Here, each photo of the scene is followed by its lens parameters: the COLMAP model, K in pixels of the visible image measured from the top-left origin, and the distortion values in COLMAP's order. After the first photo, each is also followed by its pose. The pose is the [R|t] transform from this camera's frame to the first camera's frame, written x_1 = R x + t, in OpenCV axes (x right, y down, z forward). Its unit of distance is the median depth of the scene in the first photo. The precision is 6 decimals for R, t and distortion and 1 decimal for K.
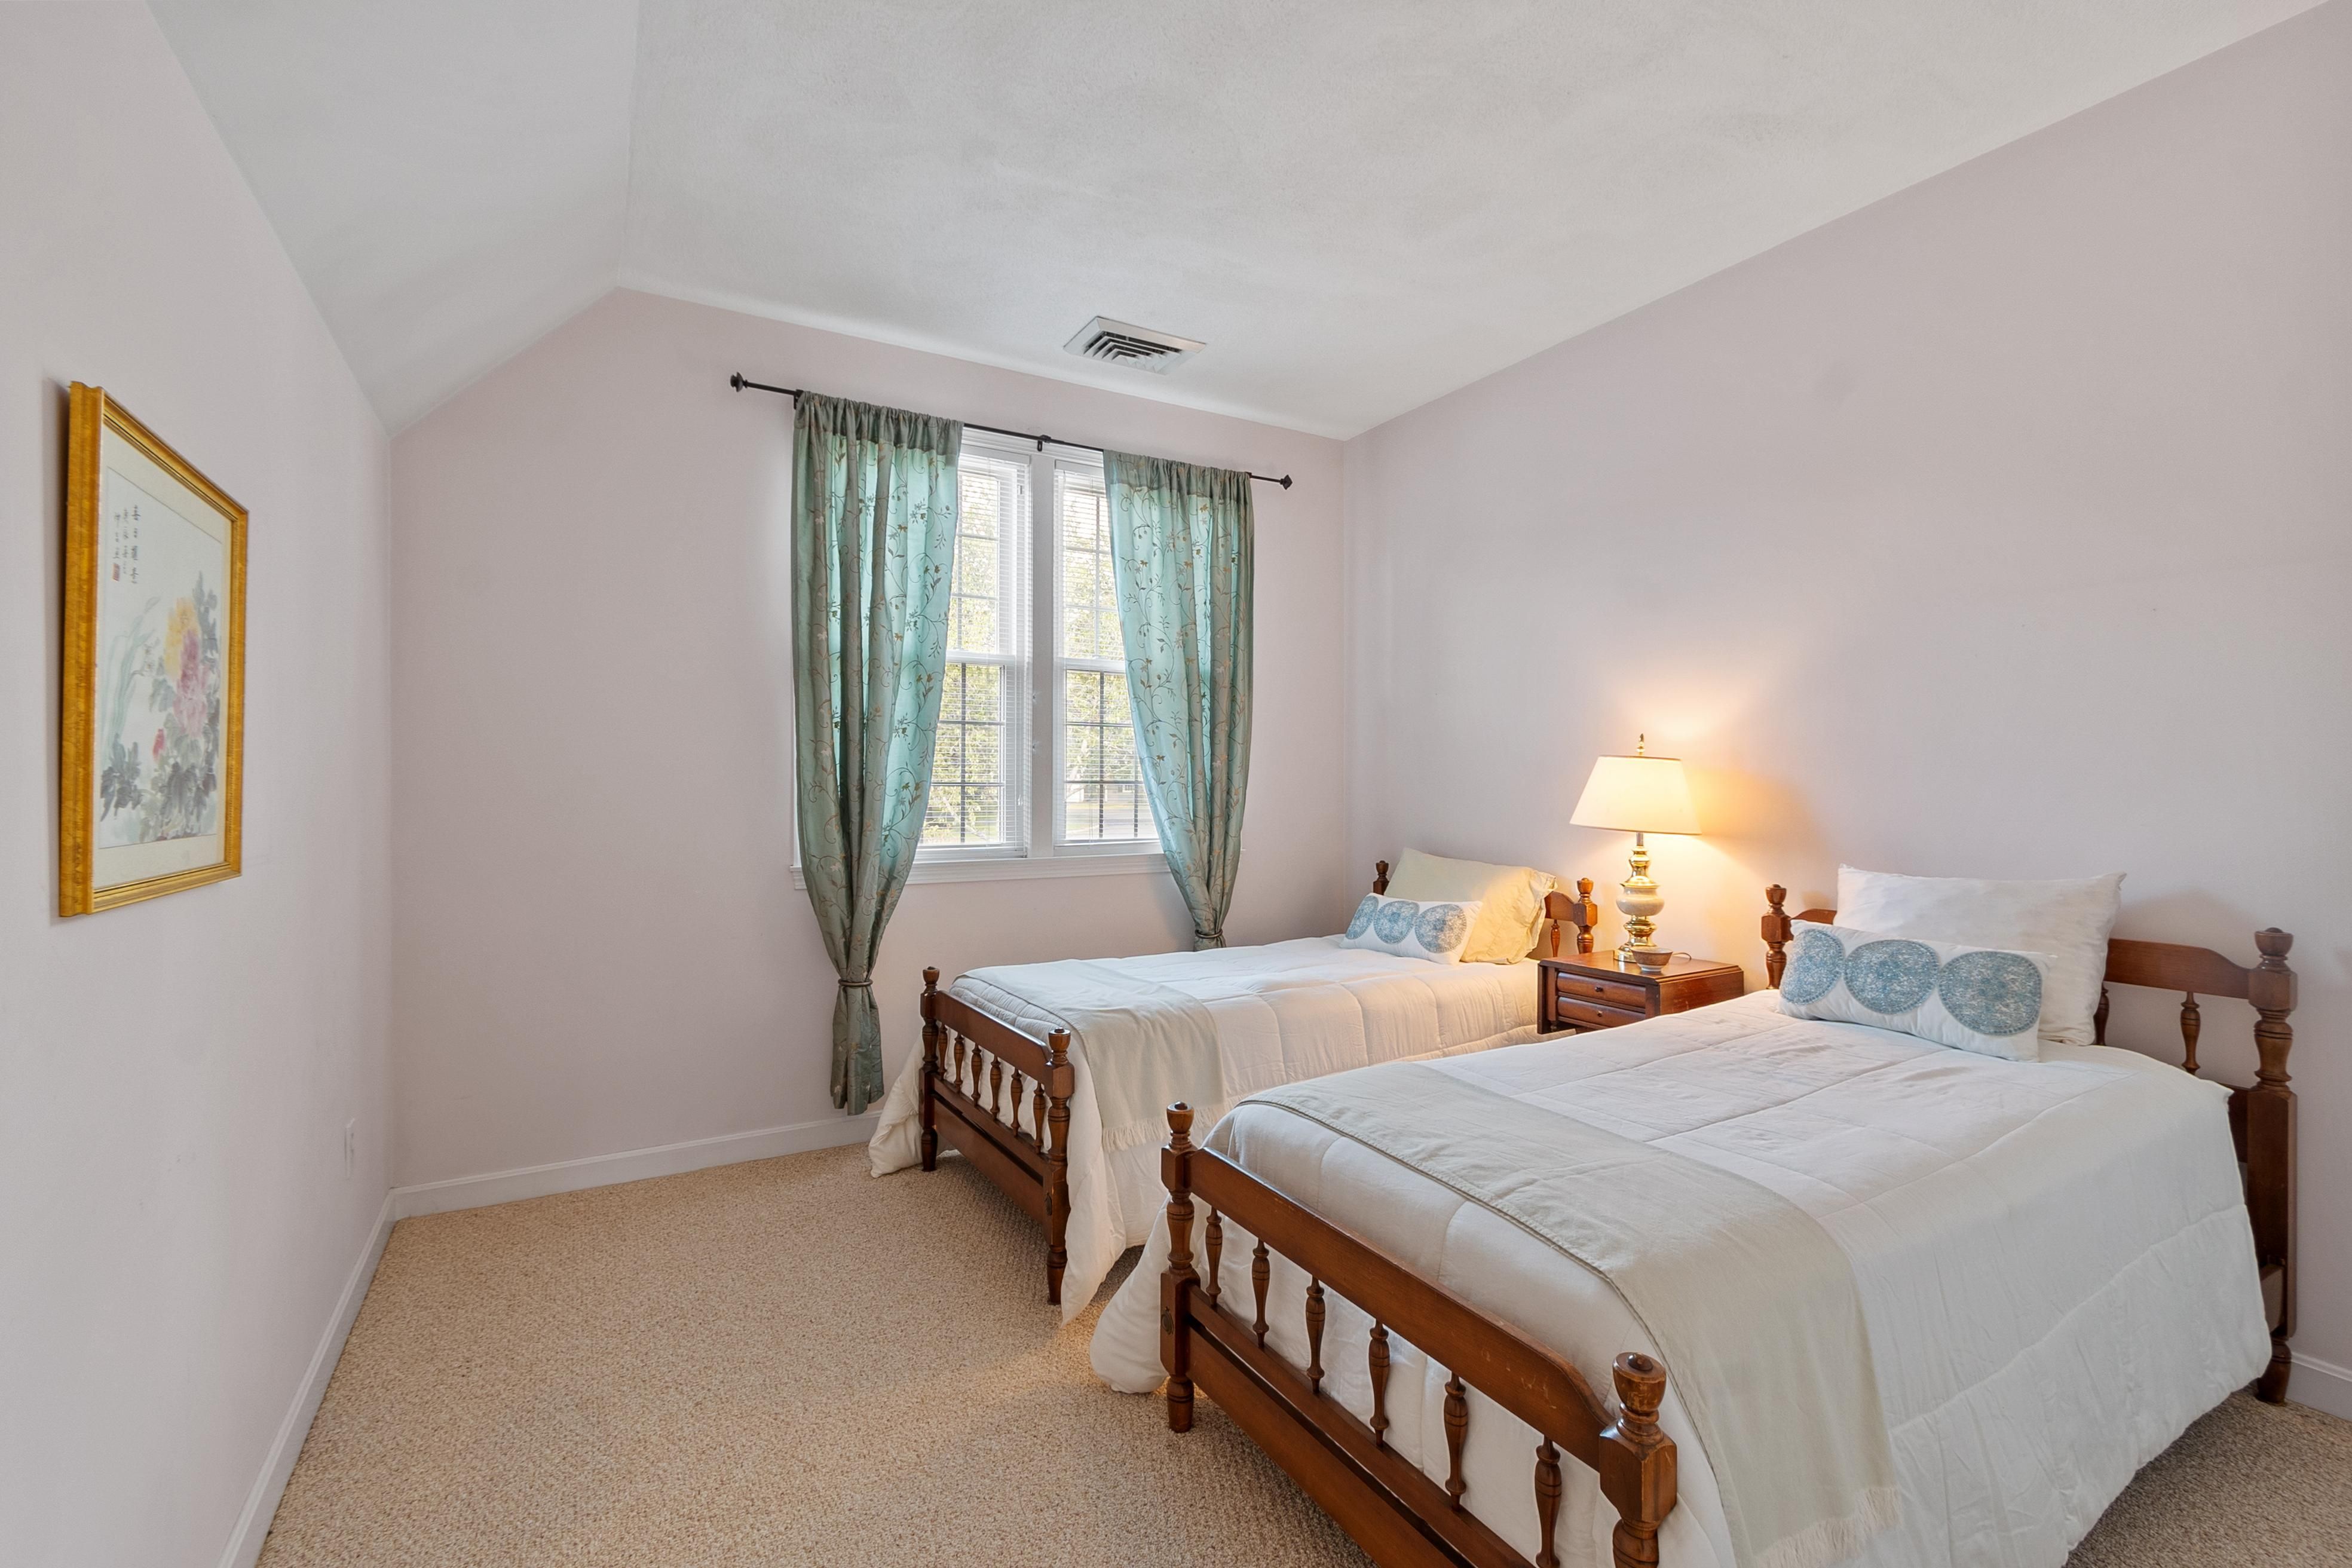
lens RADIAL K [[1067.6, 0, 1183.0], [0, 1067.6, 782.9], [0, 0, 1]] dist [0.001748, -0.000446]
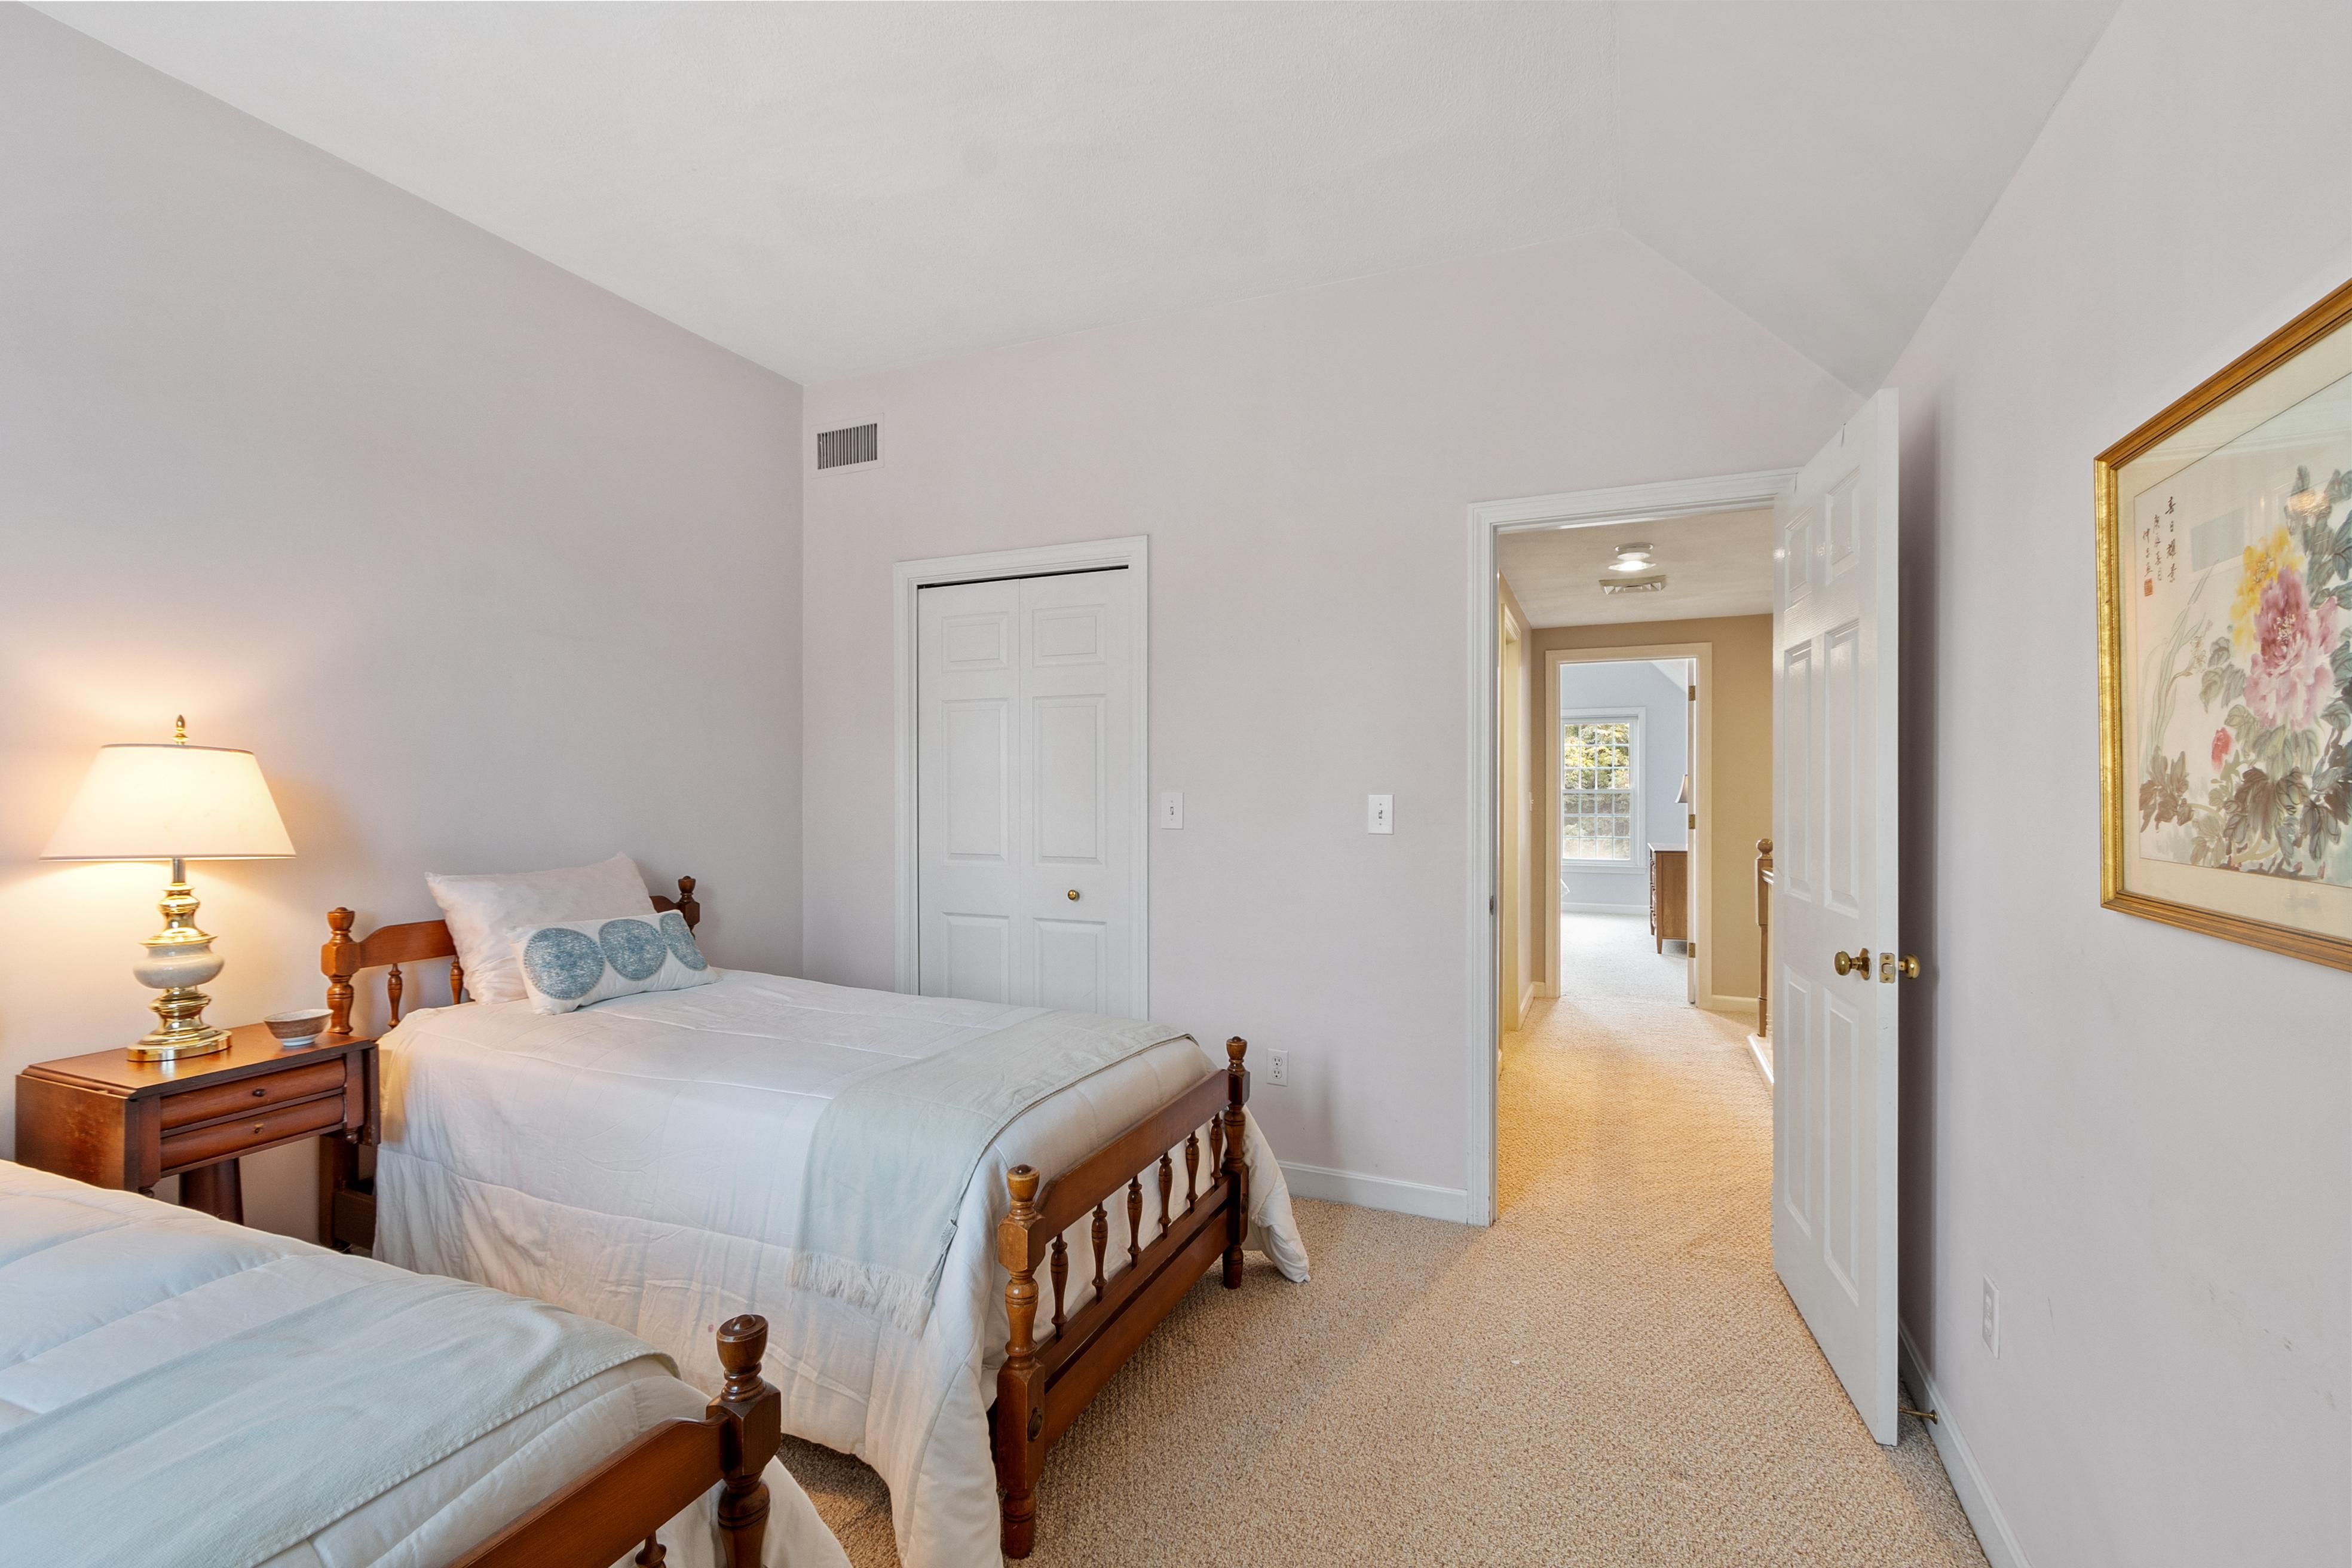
lens RADIAL K [[1067.6, 0, 1175.1], [0, 1067.6, 783.0], [0, 0, 1]] dist [0.001748, -0.000446]
pose [[-0.614303, 0.002341, 0.789067, -1.057622], [-0.002823, 0.999983, -0.005165, -0.003761], [-0.789065, -0.005401, -0.614286, 2.015912]]
